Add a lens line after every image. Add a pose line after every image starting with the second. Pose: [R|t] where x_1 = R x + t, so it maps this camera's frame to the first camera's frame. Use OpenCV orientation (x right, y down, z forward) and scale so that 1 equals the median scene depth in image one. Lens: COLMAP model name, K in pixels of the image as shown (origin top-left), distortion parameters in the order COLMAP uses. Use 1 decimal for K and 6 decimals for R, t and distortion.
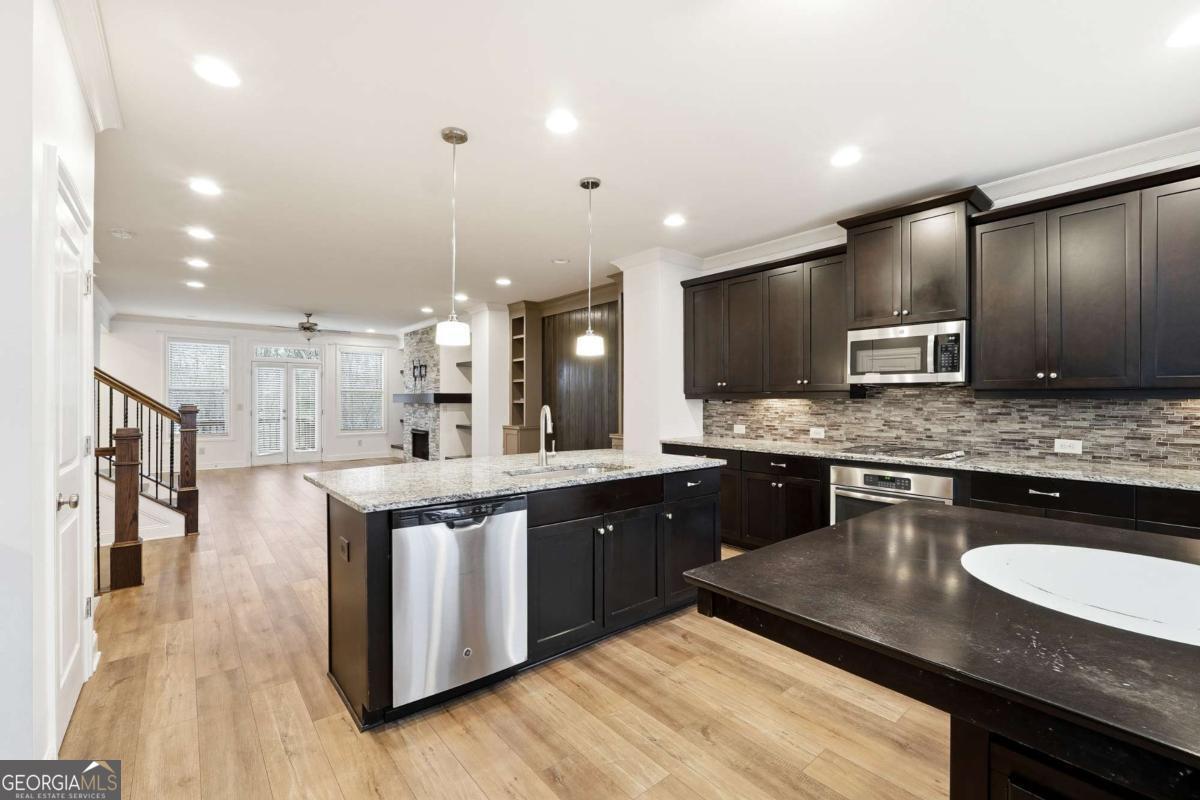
lens RADIAL K [[507.6, 0, 595.3], [0, 507.6, 404.6], [0, 0, 1]] dist [-0.016404, 0.001618]
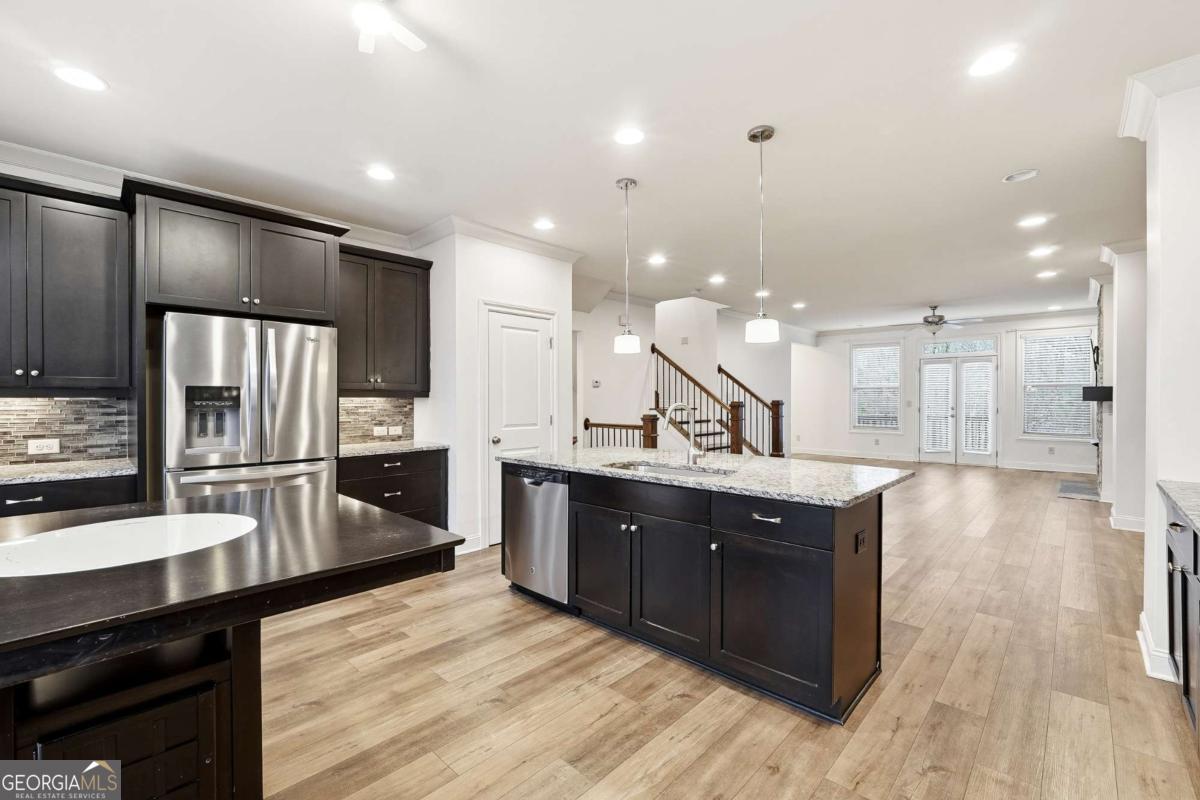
lens RADIAL K [[507.6, 0, 591.8], [0, 507.6, 403.9], [0, 0, 1]] dist [-0.016404, 0.001618]
pose [[0.118968, 0.008976, -0.992858, 0.693023], [-0.003888, 0.999956, 0.008574, -0.003823], [0.992890, 0.002841, 0.118997, 0.560306]]
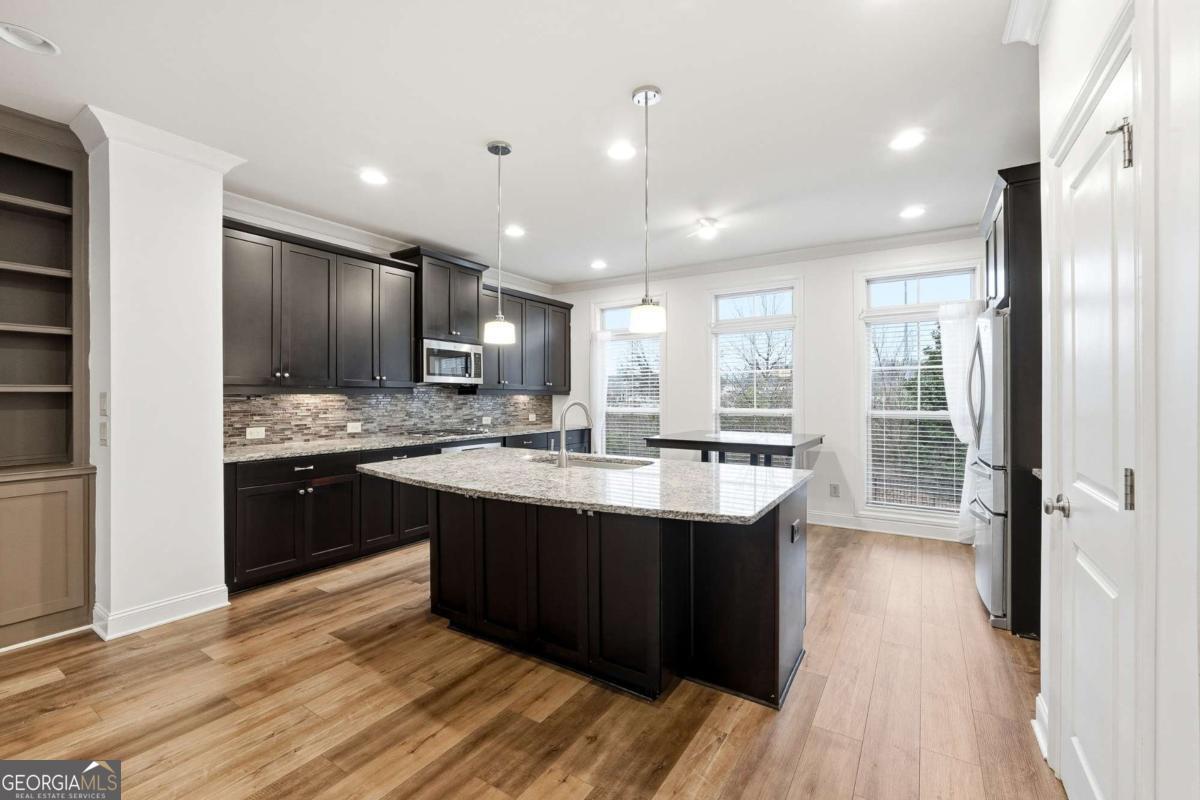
lens RADIAL K [[507.6, 0, 590.3], [0, 507.6, 398.2], [0, 0, 1]] dist [-0.016404, 0.001618]
pose [[-0.297579, -0.005252, 0.954683, -0.800211], [0.008076, 0.999935, 0.008018, -0.009088], [-0.954663, 0.010096, -0.297517, 0.991773]]
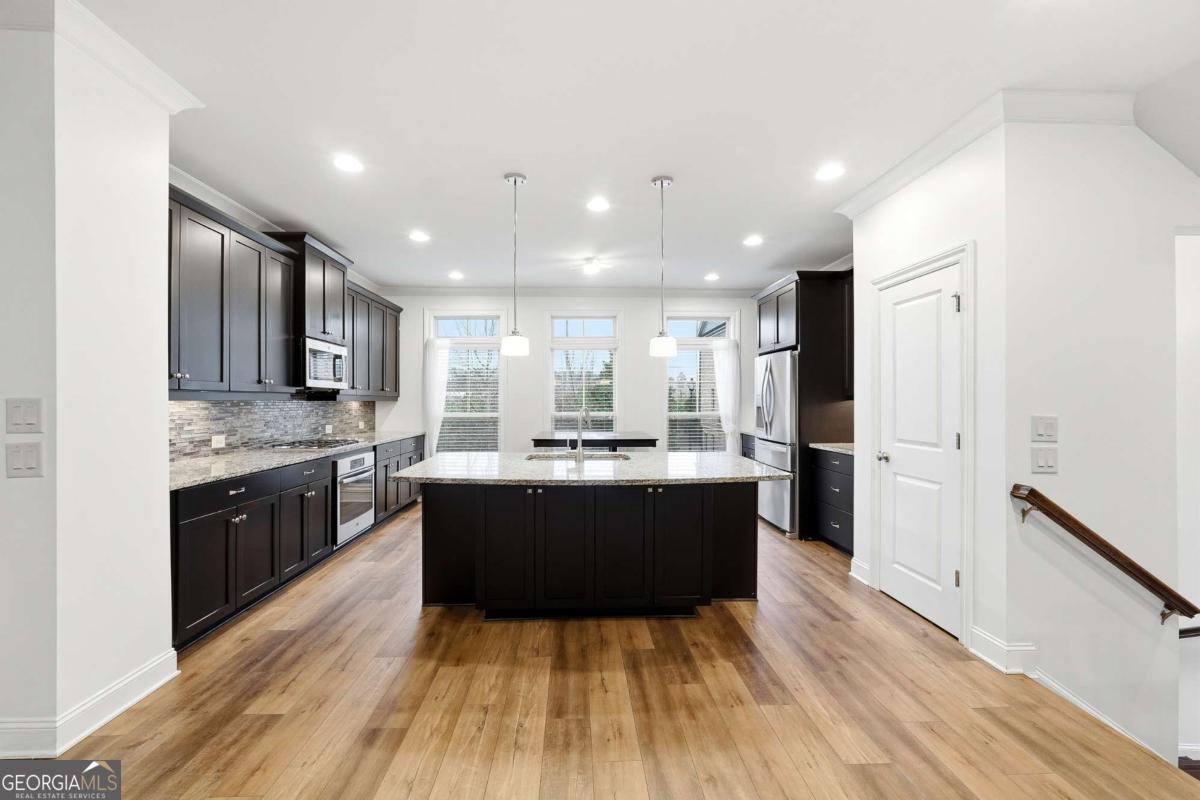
lens RADIAL K [[507.6, 0, 590.5], [0, 507.6, 401.1], [0, 0, 1]] dist [-0.016404, 0.001618]
pose [[-0.795719, -0.001115, 0.605665, -0.636784], [0.003708, 0.999971, 0.006713, -0.015803], [-0.605654, 0.007588, -0.795692, 1.504825]]
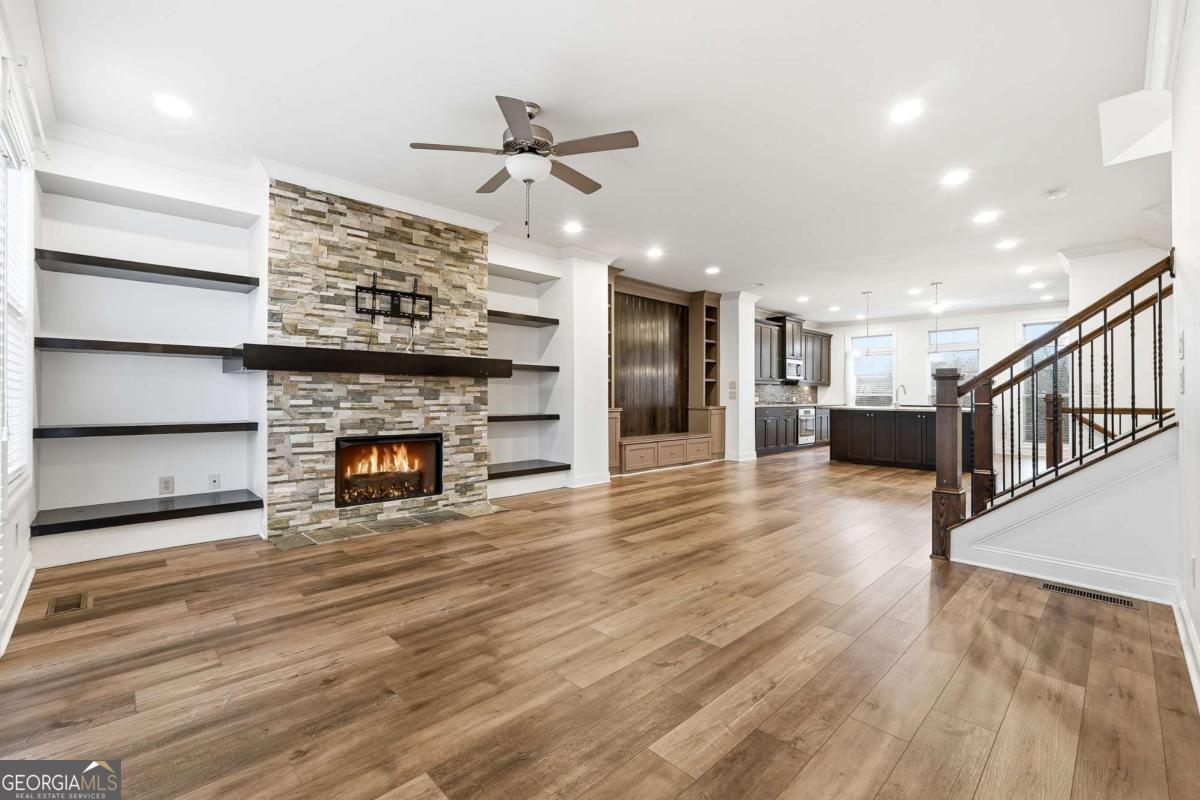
lens RADIAL K [[507.6, 0, 593.2], [0, 507.6, 396.2], [0, 0, 1]] dist [-0.016404, 0.001618]
pose [[-0.080632, -0.003221, 0.996739, -2.070129], [0.005274, 0.999979, 0.003658, 0.036057], [-0.996730, 0.005551, -0.080613, 2.240412]]
